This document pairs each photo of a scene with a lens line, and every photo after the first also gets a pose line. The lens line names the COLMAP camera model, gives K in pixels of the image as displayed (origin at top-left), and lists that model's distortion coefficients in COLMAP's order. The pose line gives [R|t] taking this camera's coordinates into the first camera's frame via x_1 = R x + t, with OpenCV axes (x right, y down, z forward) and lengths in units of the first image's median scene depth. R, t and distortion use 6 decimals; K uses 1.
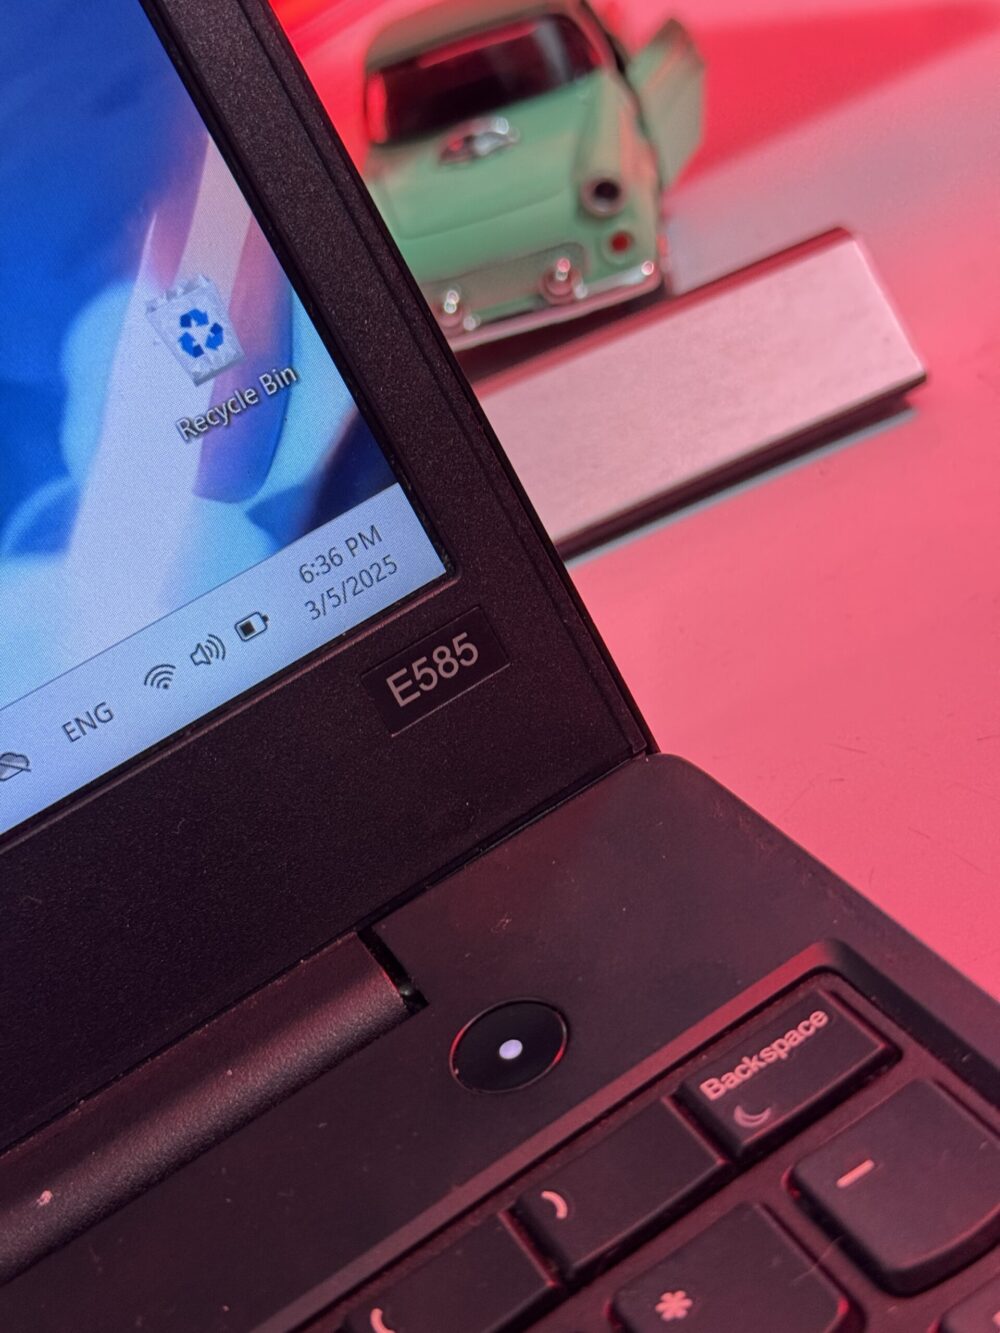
lens RADIAL K [[1865.2, 0, 502.0], [0, 1865.2, 667.1], [0, 0, 1]] dist [0.118325, 0.000000]
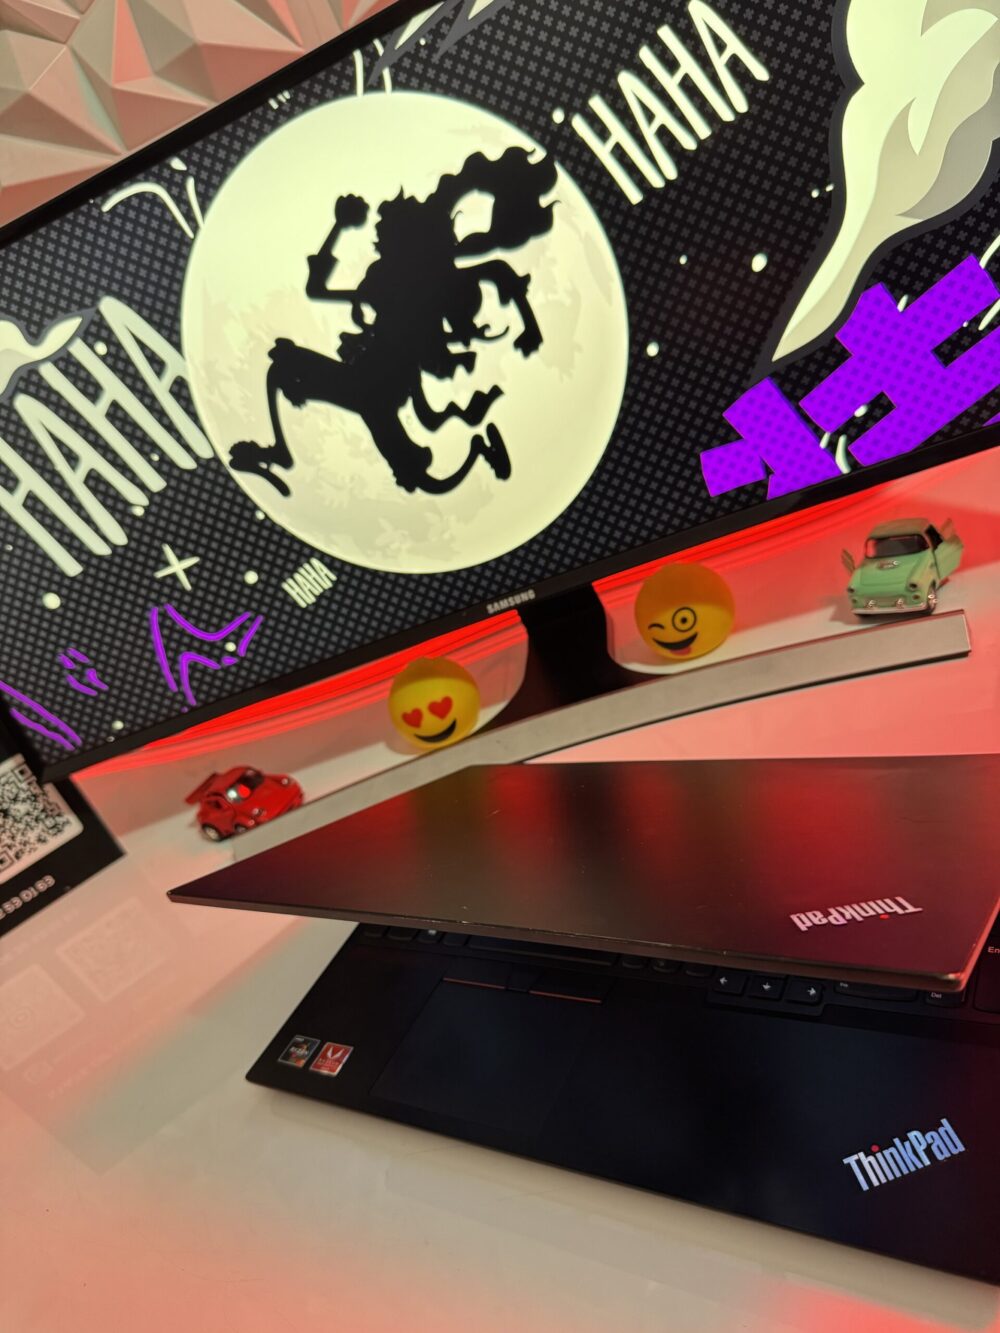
lens RADIAL K [[919.7, 0, 499.7], [0, 919.7, 666.9], [0, 0, 1]] dist [0.027544, -0.004715]
pose [[0.851298, 0.210252, -0.480713, 0.373046], [-0.187635, 0.977605, 0.095297, -0.136636], [0.489984, 0.009072, 0.871684, -1.497063]]
